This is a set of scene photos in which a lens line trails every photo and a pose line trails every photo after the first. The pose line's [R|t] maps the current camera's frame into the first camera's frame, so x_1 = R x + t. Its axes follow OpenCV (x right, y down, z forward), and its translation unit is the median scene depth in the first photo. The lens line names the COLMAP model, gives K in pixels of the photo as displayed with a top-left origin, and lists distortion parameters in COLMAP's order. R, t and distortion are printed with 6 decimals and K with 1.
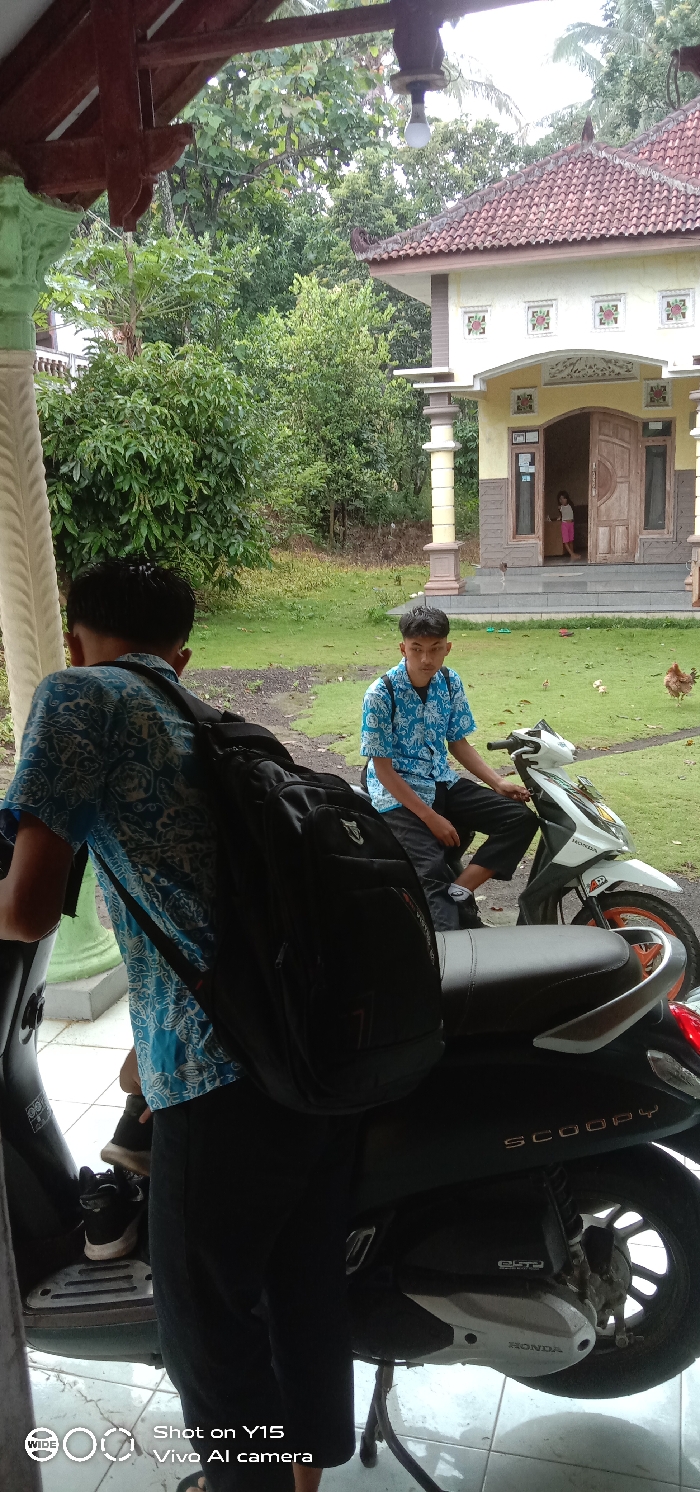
lens RADIAL K [[1205.2, 0, 350.0], [0, 1205.2, 746.0], [0, 0, 1]] dist [-0.001953, -0.003307]
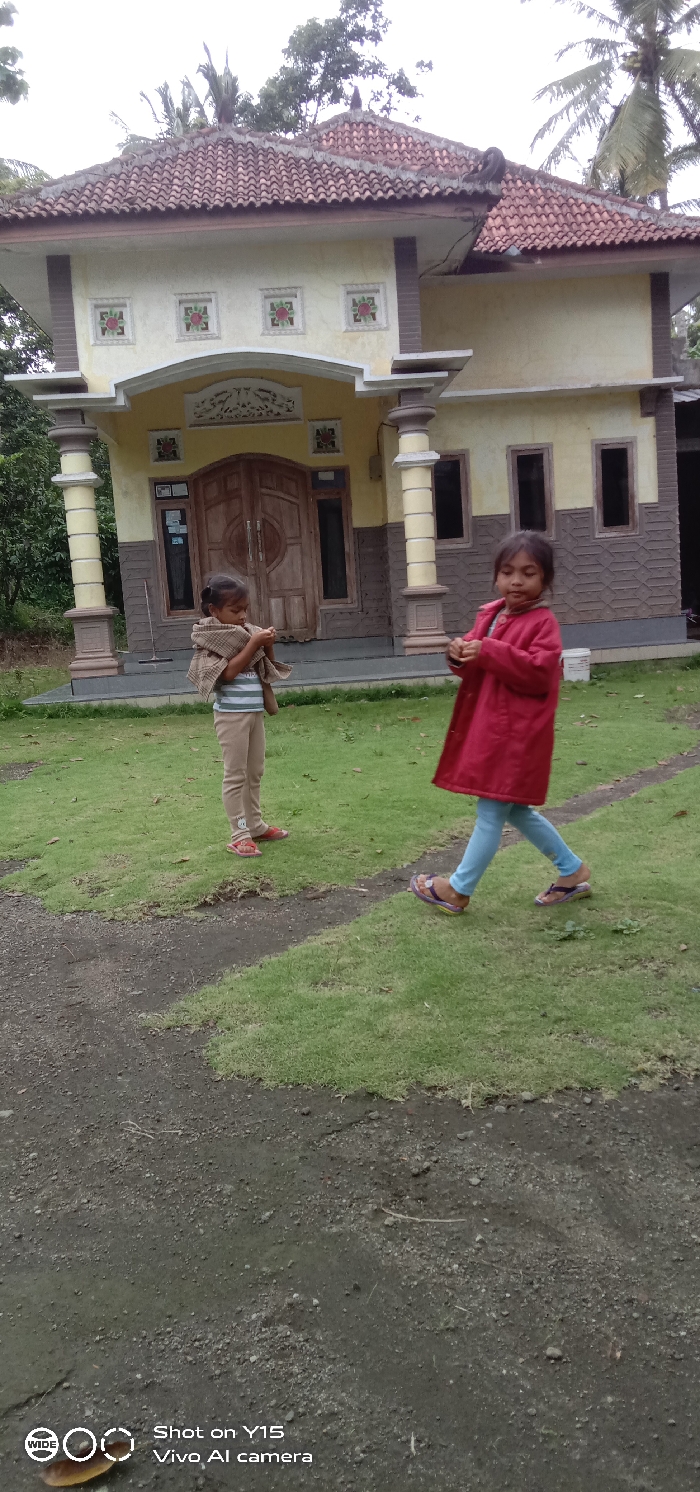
lens RADIAL K [[1220.5, 0, 350.0], [0, 1220.5, 746.0], [0, 0, 1]] dist [0.109845, -0.240820]
pose [[0.941904, -0.063221, 0.329879, -0.024114], [0.102023, 0.989574, -0.101655, 0.008430], [-0.320013, 0.129404, 0.938534, 0.219831]]
